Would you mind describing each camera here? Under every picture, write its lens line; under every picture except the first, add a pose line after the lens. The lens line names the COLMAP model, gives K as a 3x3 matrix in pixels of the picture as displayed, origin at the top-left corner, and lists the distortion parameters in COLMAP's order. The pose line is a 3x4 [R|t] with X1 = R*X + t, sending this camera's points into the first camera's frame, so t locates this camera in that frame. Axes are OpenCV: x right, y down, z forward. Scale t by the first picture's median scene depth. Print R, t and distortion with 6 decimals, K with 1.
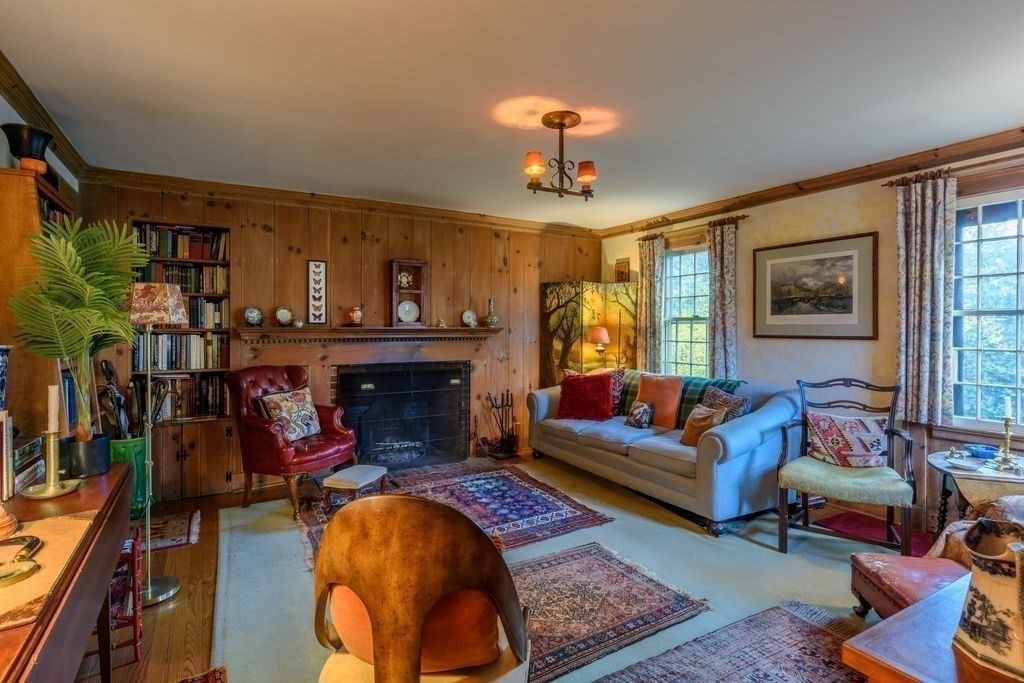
lens RADIAL K [[513.3, 0, 527.3], [0, 513.3, 335.9], [0, 0, 1]] dist [0.002692, 0.000224]
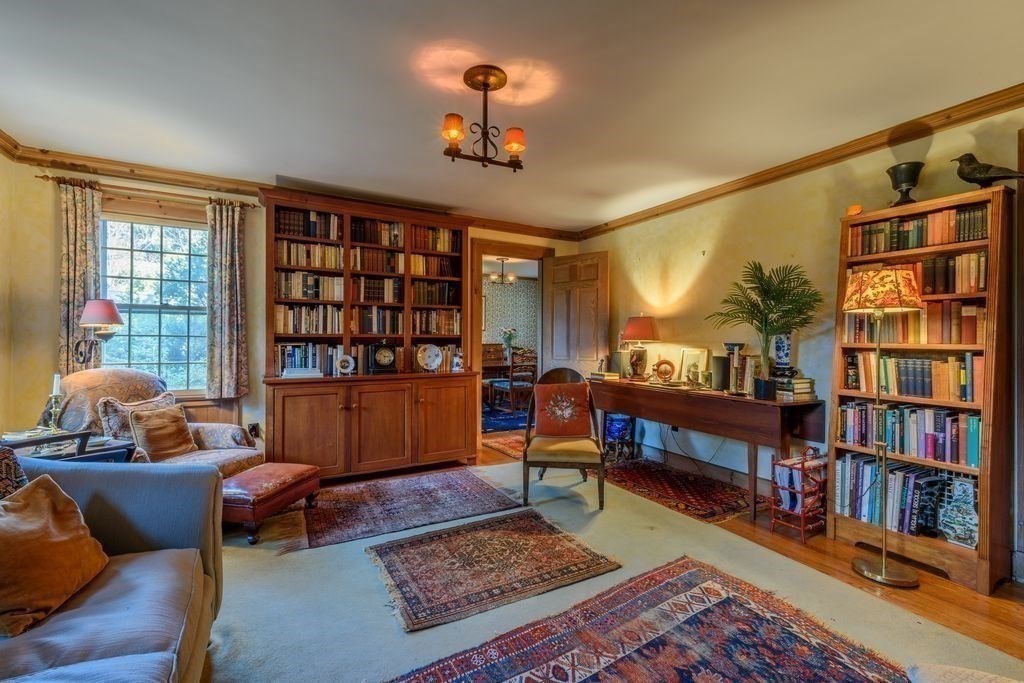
lens RADIAL K [[440.2, 0, 512.0], [0, 440.2, 341.5], [0, 0, 1]] dist [0.009437, -0.000099]
pose [[-0.998342, -0.008940, 0.056857, -0.020332], [-0.007883, 0.999792, 0.018791, 0.018896], [-0.057014, 0.018312, -0.998205, 1.255341]]
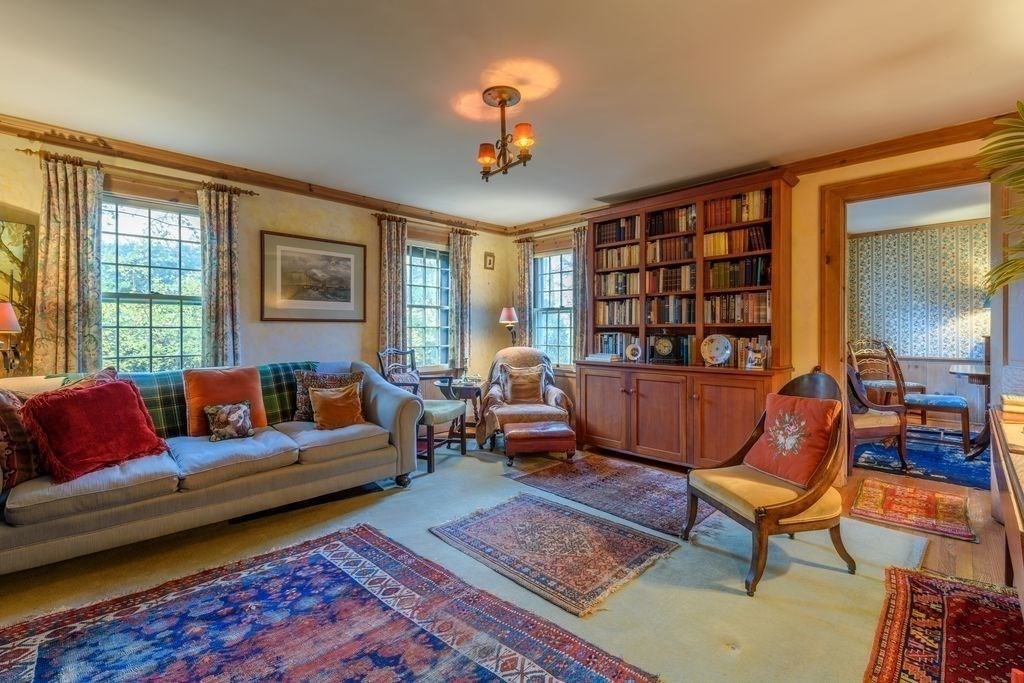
lens RADIAL K [[445.5, 0, 513.5], [0, 445.5, 334.4], [0, 0, 1]] dist [0.003381, 0.000044]
pose [[-0.226258, -0.013940, 0.973968, -0.567865], [0.014999, 0.999729, 0.017793, 0.023968], [-0.973952, 0.018634, -0.225988, 0.834171]]
